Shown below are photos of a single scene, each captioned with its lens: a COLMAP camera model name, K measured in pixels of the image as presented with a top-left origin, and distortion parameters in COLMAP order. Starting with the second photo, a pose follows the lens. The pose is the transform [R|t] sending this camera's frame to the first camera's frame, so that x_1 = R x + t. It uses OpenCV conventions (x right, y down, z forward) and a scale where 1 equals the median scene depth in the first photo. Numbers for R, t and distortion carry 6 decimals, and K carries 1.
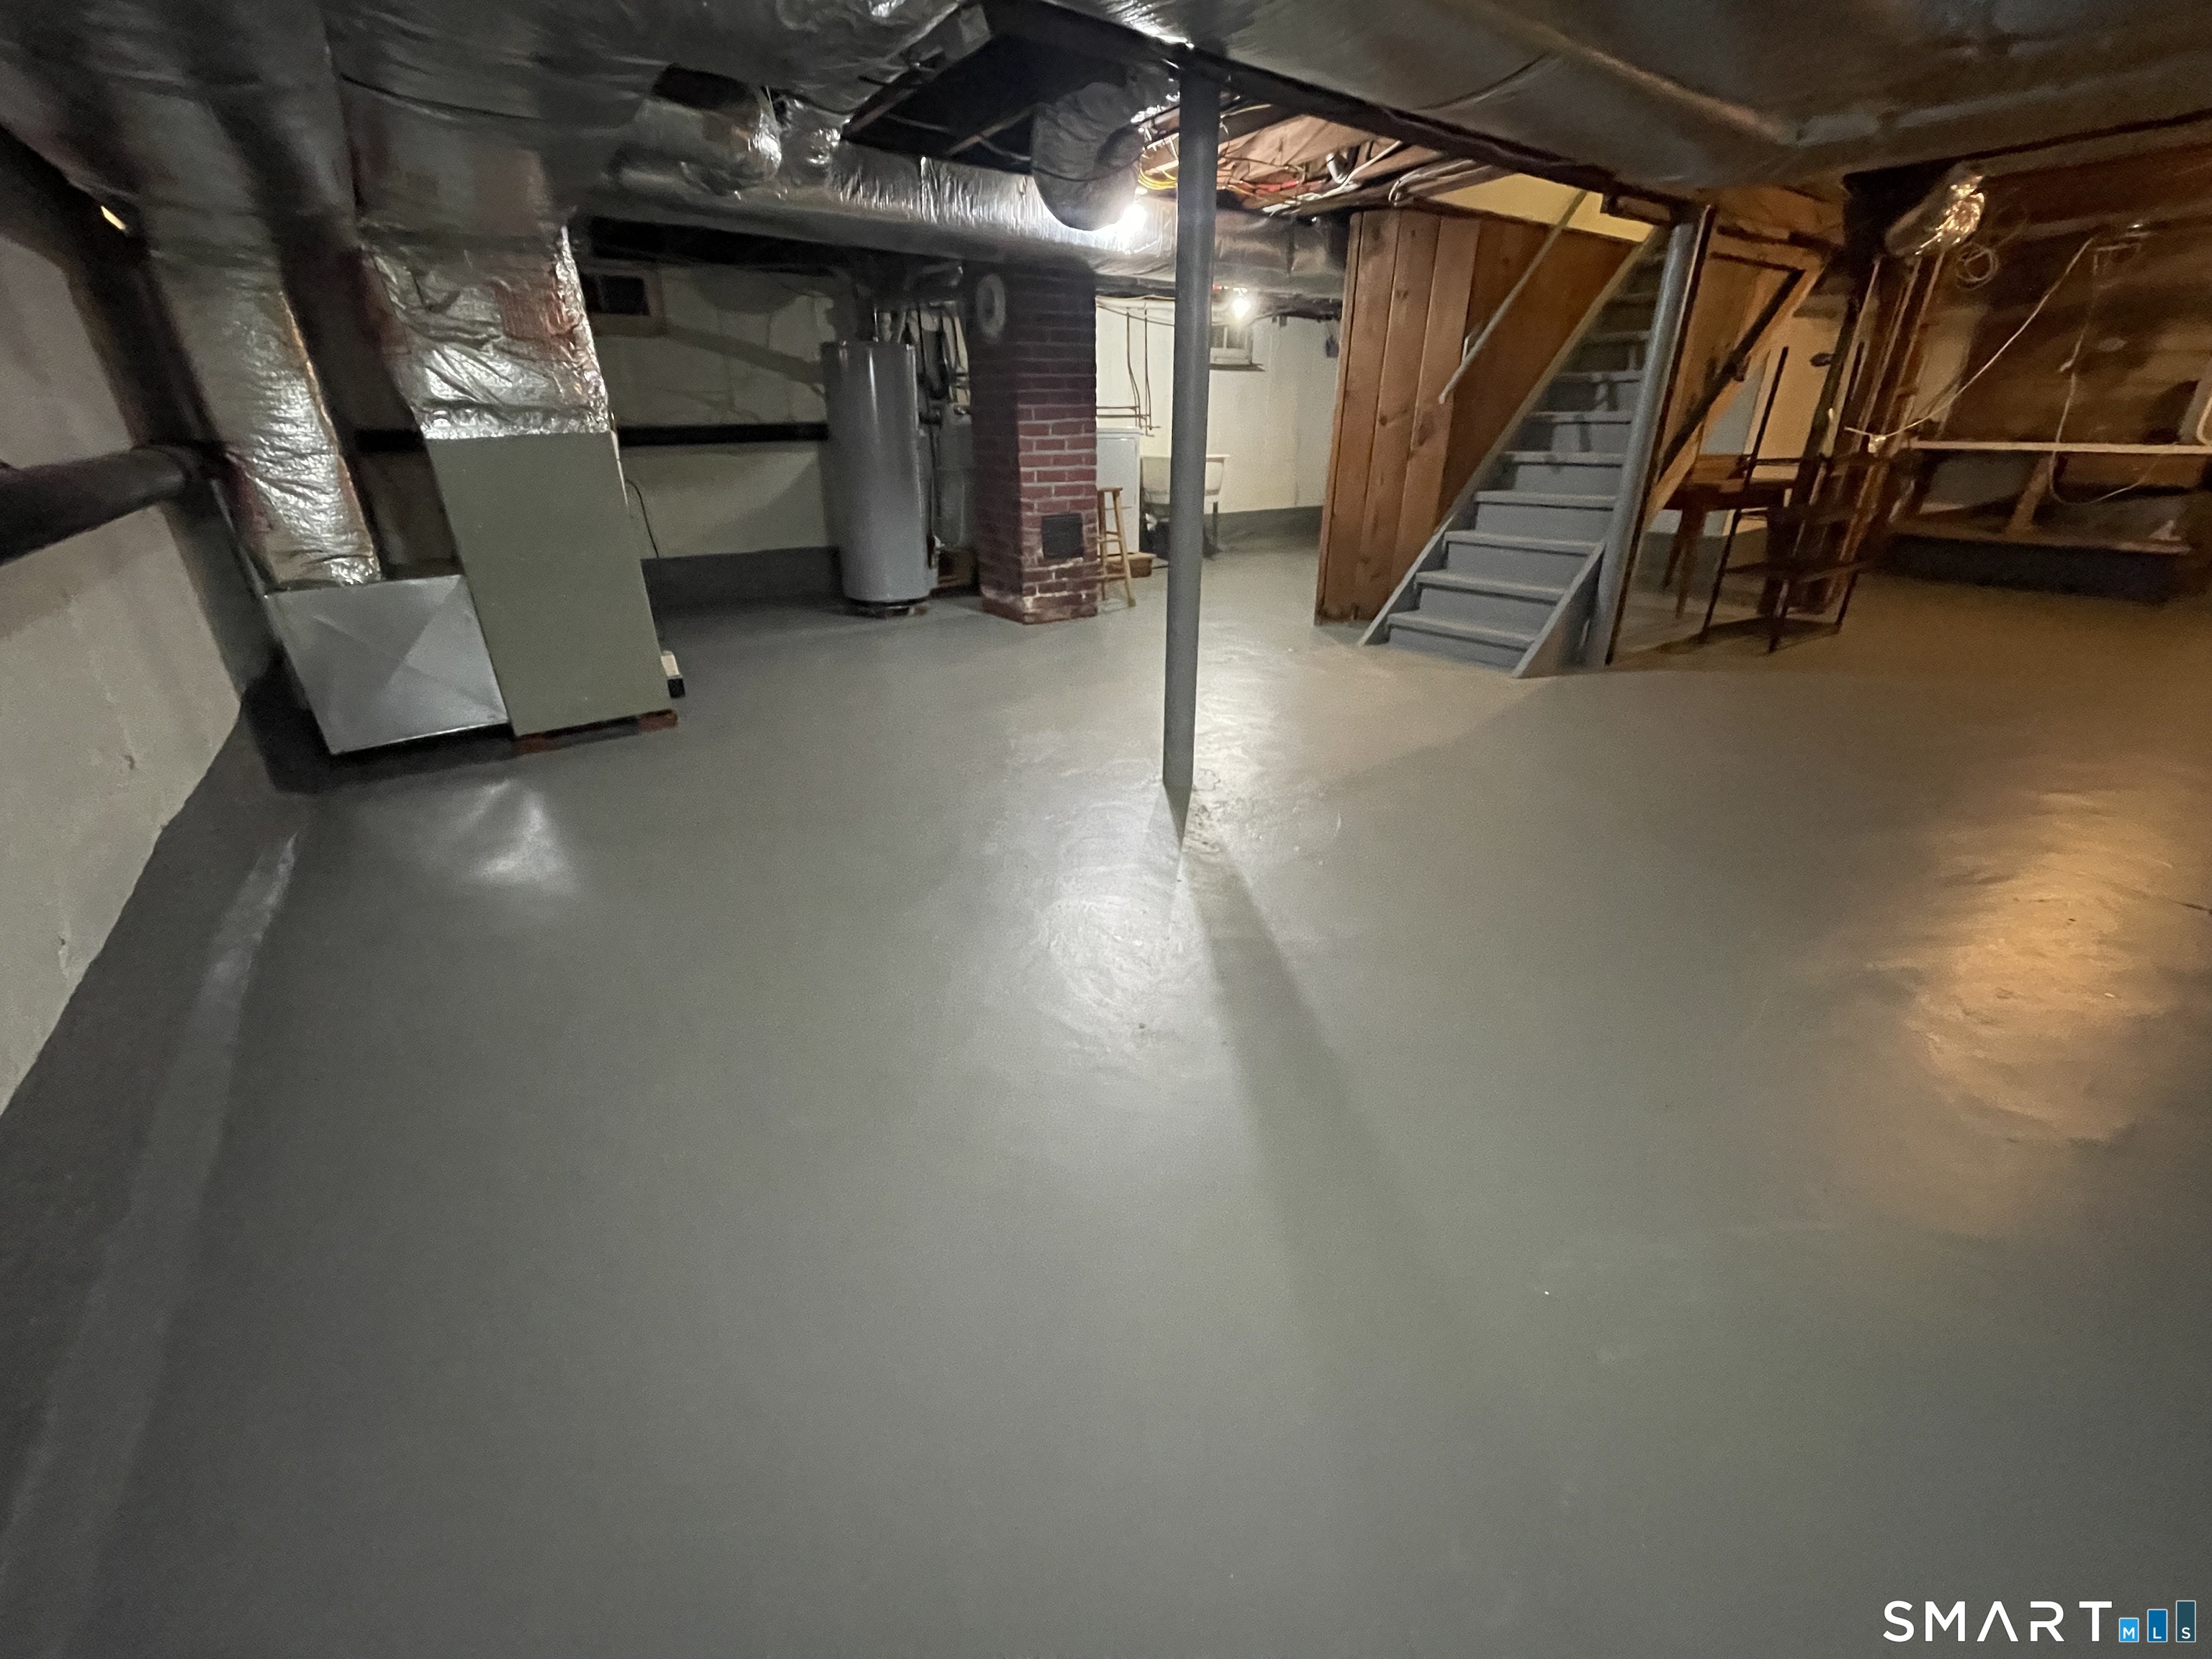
lens RADIAL K [[892.0, 0, 1102.6], [0, 892.0, 836.5], [0, 0, 1]] dist [-0.002845, 0.001704]
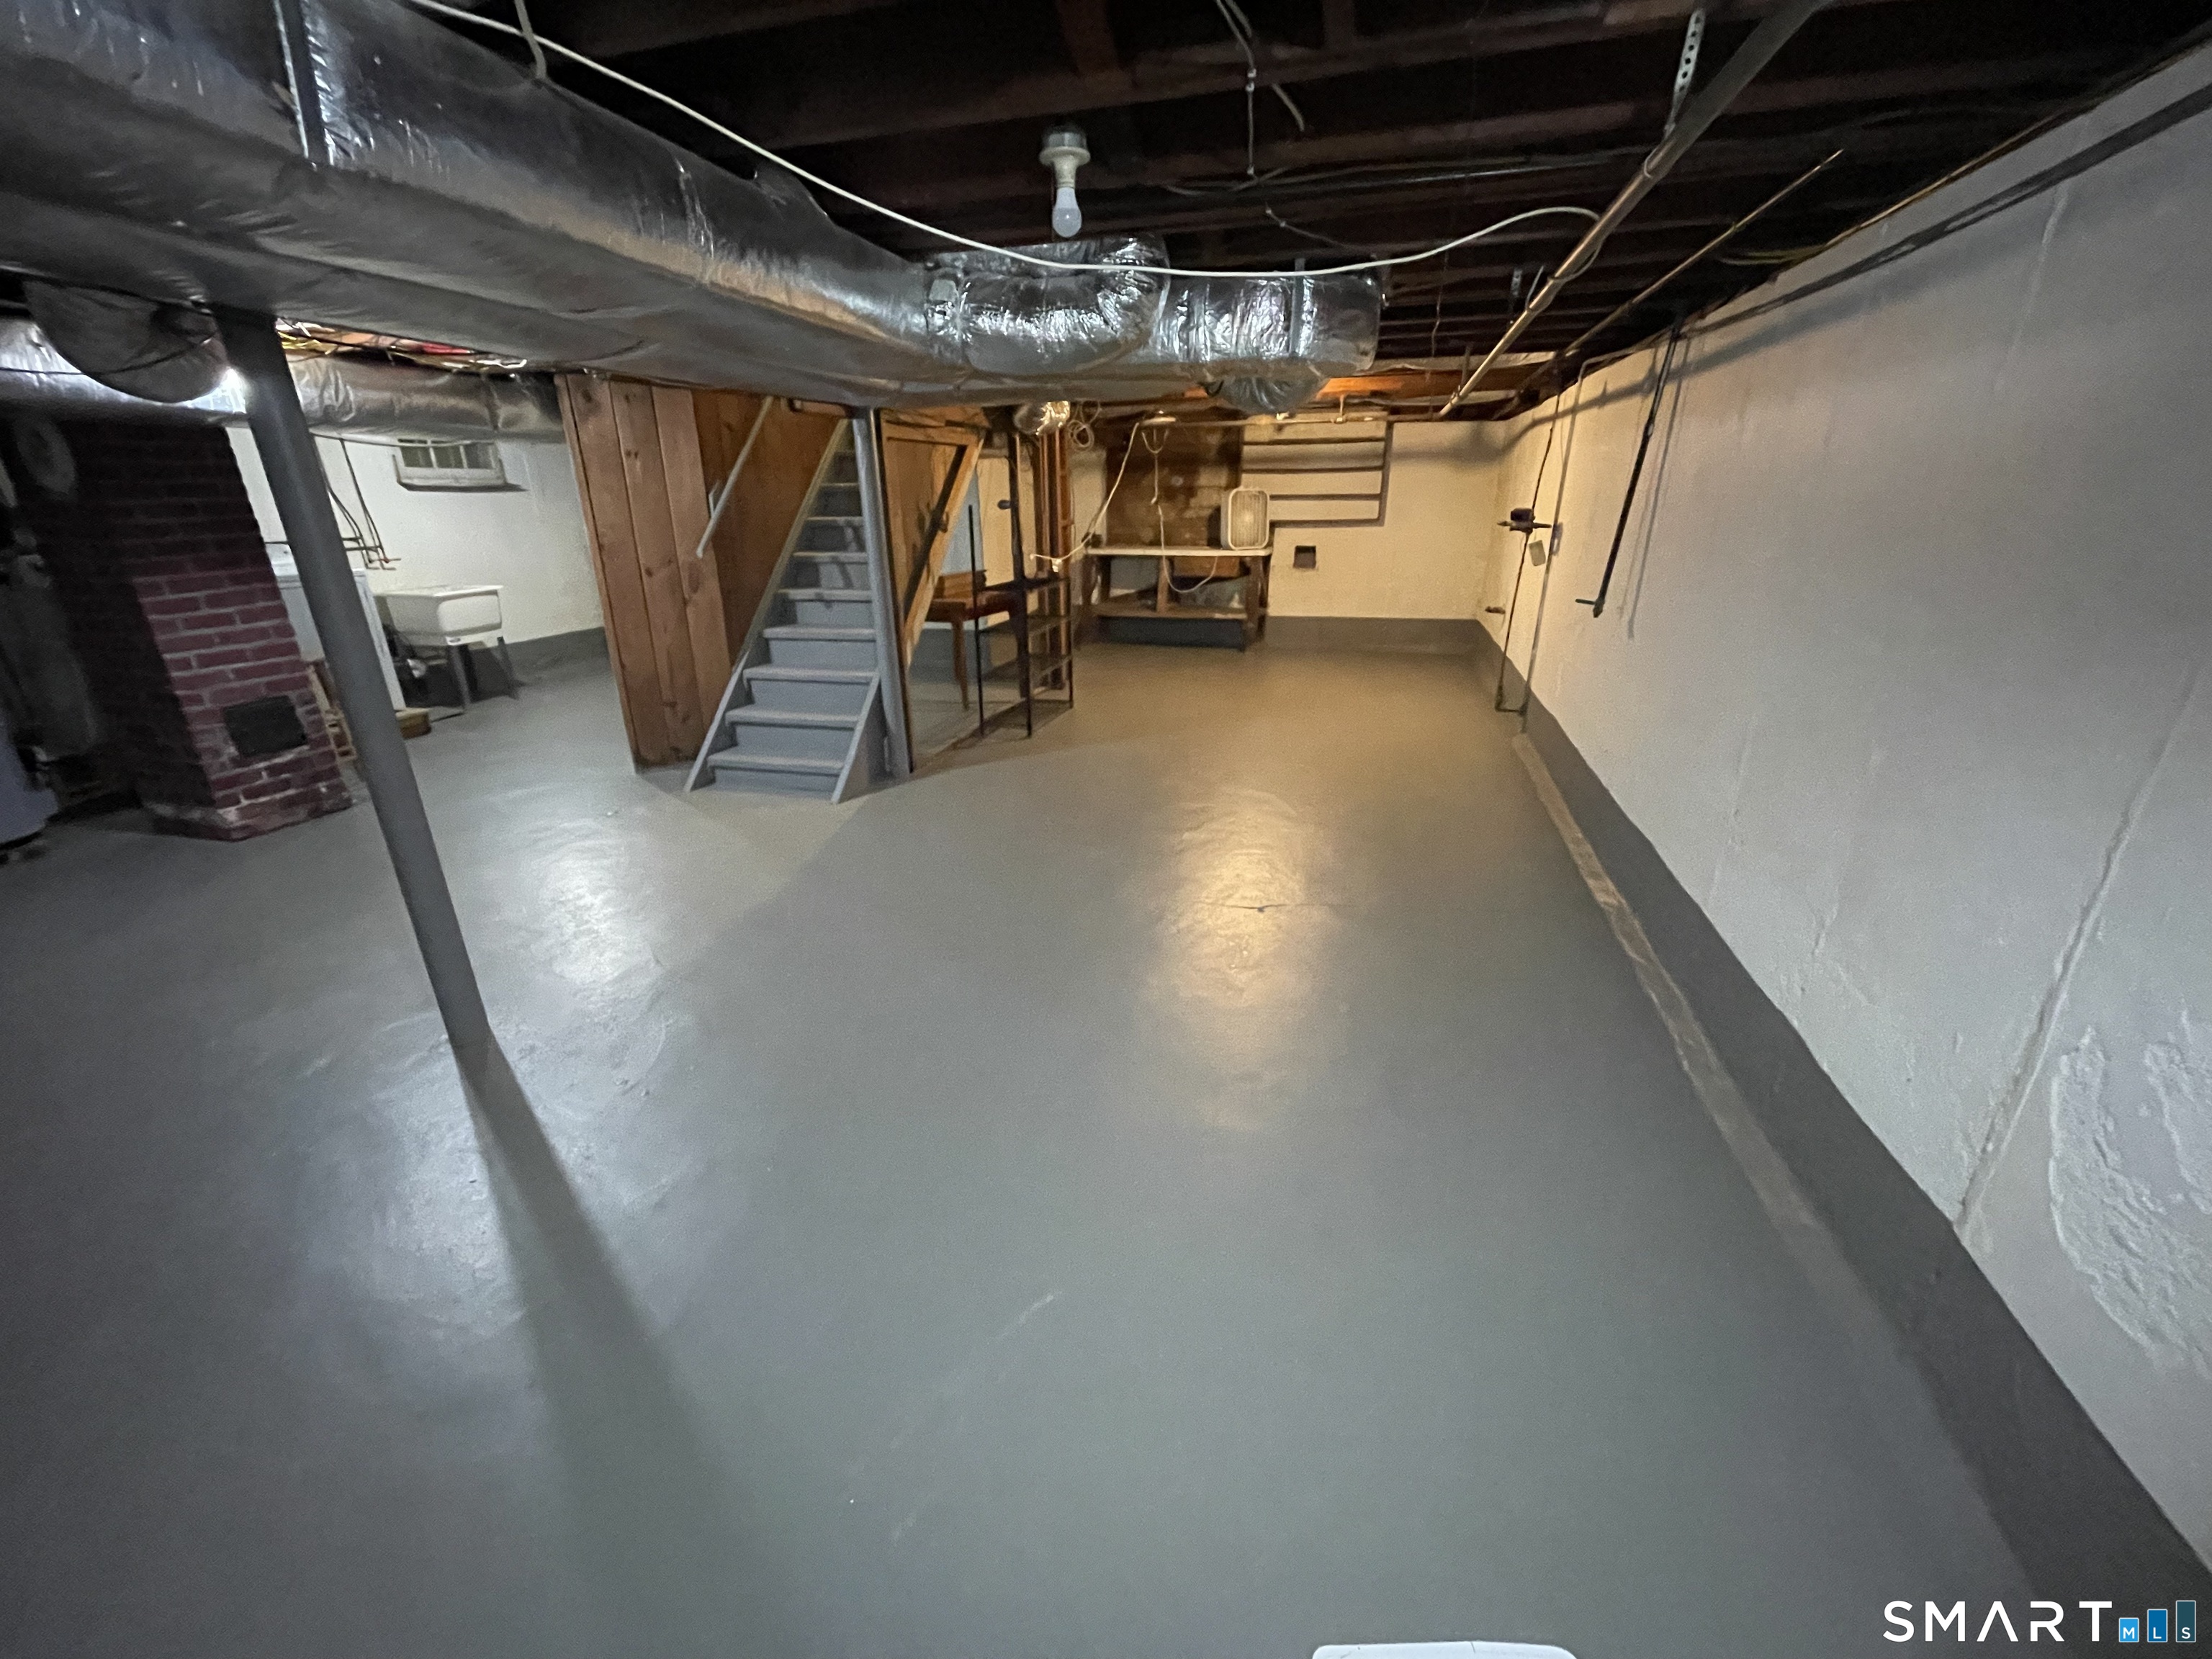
lens RADIAL K [[892.0, 0, 1095.1], [0, 892.0, 828.8], [0, 0, 1]] dist [-0.002845, 0.001704]
pose [[0.788243, -0.225518, 0.572551, 0.068441], [0.269630, 0.962930, 0.008076, -0.059015], [-0.553148, 0.148011, 0.819830, -0.052917]]
